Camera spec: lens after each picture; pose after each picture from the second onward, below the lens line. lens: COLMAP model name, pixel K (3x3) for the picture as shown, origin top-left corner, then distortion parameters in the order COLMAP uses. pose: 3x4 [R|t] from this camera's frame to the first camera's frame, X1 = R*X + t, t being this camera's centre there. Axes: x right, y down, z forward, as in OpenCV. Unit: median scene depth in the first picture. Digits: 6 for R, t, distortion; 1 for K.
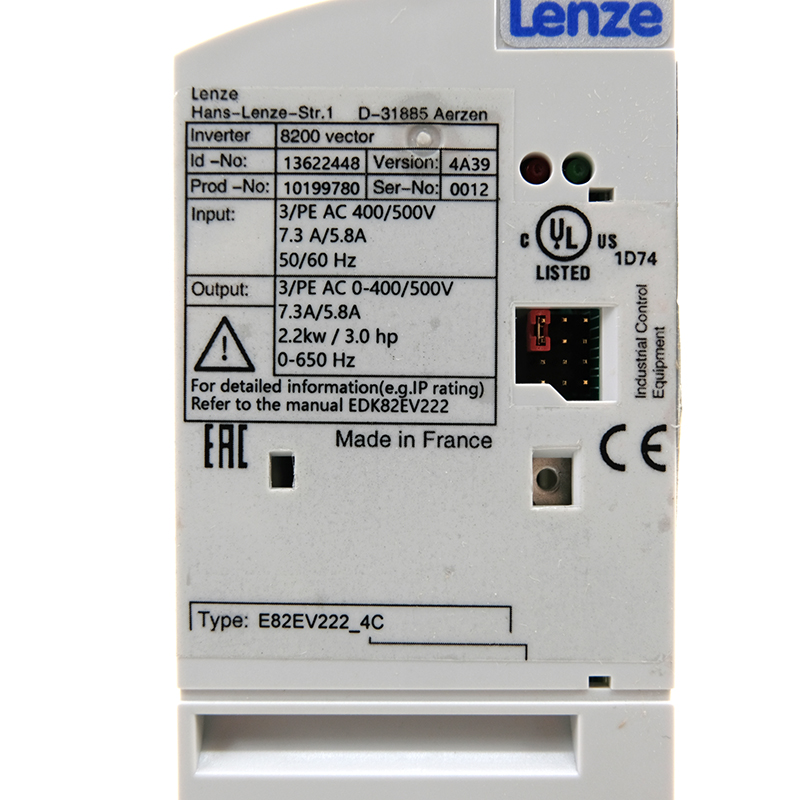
lens RADIAL K [[809.4, 0, 398.0], [0, 809.4, 397.2], [0, 0, 1]] dist [-0.091587, 0.161234]
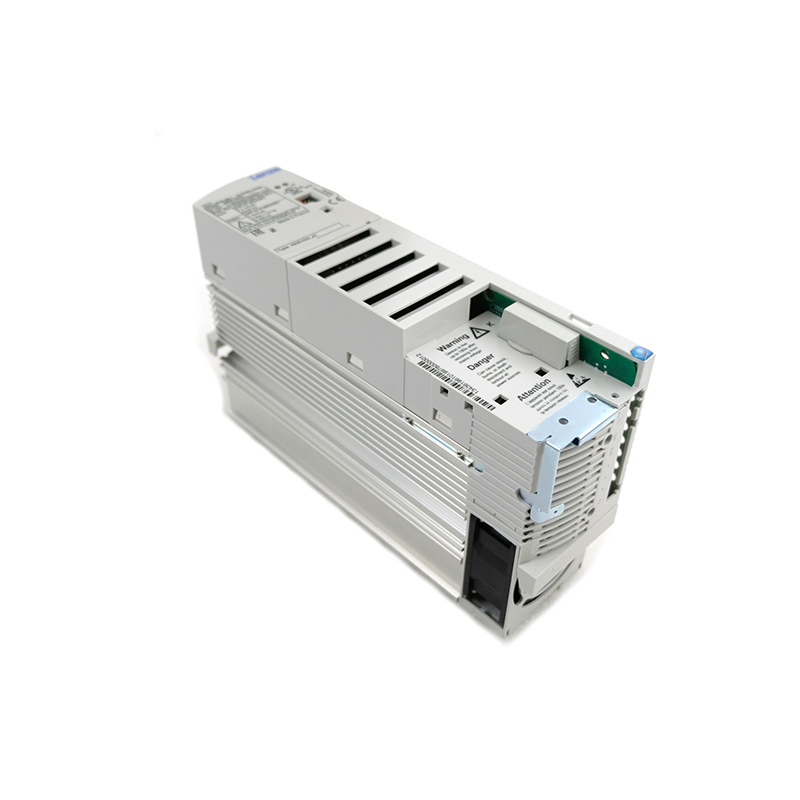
lens RADIAL K [[809.4, 0, 398.0], [0, 809.4, 397.2], [0, 0, 1]] dist [-0.091587, 0.161234]
pose [[0.720812, -0.435527, 0.539209, -2.218400], [0.693123, 0.456373, -0.557946, 3.140071], [-0.003080, 0.775912, 0.630833, -0.881517]]
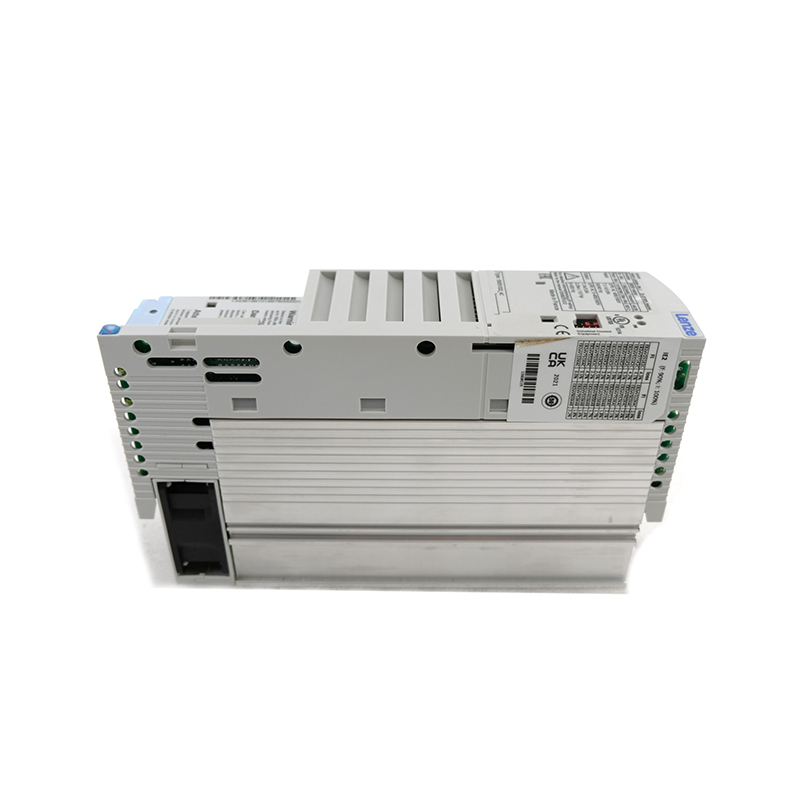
lens RADIAL K [[809.4, 0, 398.0], [0, 809.4, 397.2], [0, 0, 1]] dist [-0.091587, 0.161234]
pose [[-0.012428, 0.566631, -0.823878, 3.193017], [-0.999877, -0.014916, 0.004825, 0.717293], [-0.009555, 0.823837, 0.566746, -0.648238]]
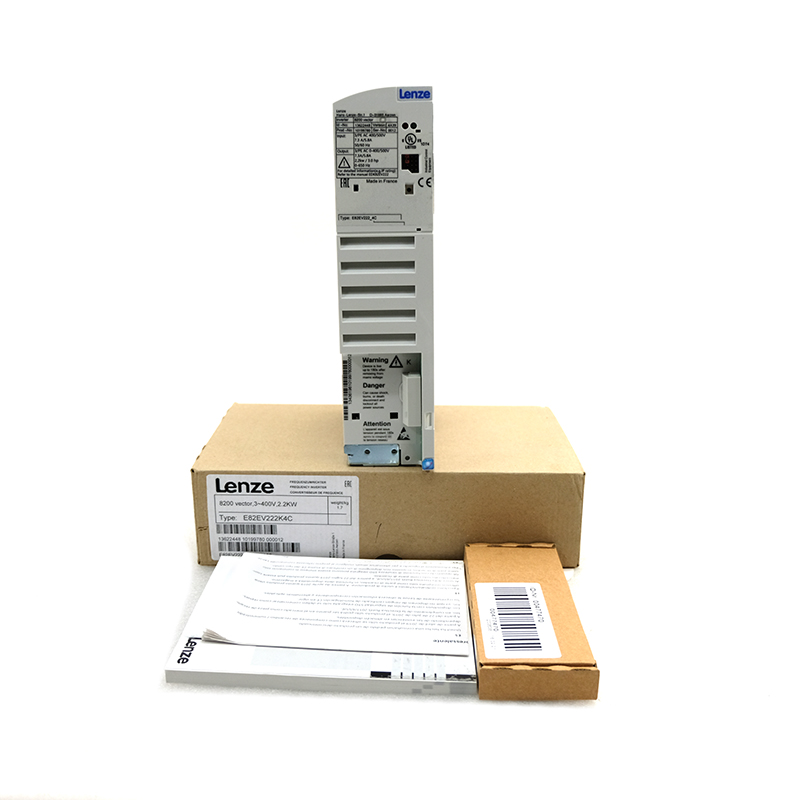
lens RADIAL K [[809.4, 0, 398.0], [0, 809.4, 397.2], [0, 0, 1]] dist [-0.091587, 0.161234]
pose [[0.999843, -0.014001, 0.010872, 0.047999], [0.011318, 0.976244, 0.216377, 0.287386], [-0.013643, -0.216220, 0.976249, -4.281540]]
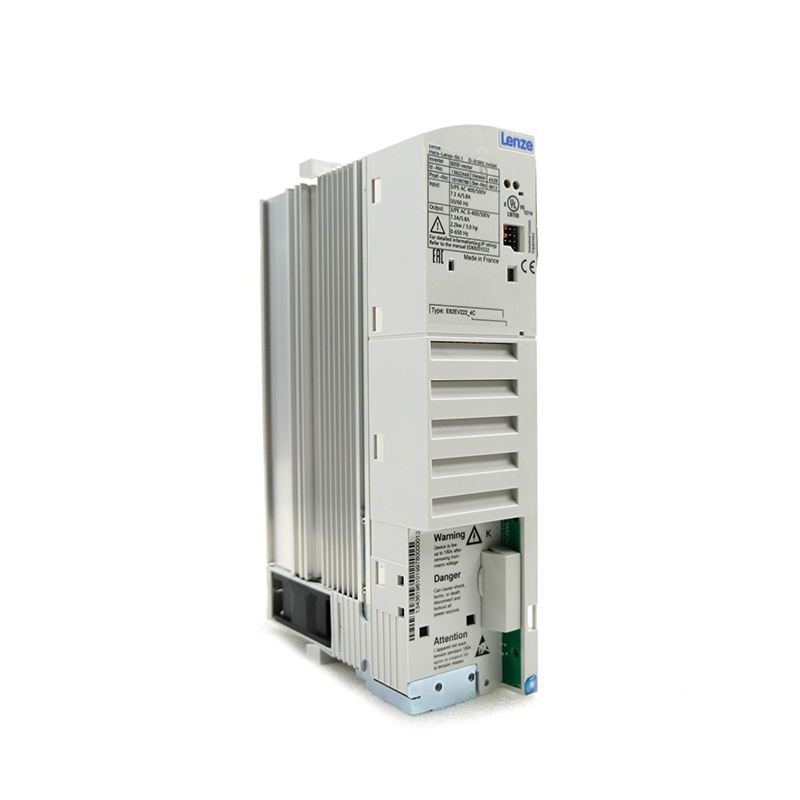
lens RADIAL K [[809.4, 0, 398.0], [0, 809.4, 397.2], [0, 0, 1]] dist [-0.091587, 0.161234]
pose [[0.805810, -0.020450, 0.591821, -2.275930], [0.013163, 0.999775, 0.016624, 0.571048], [-0.592028, -0.005605, 0.805898, -1.519703]]
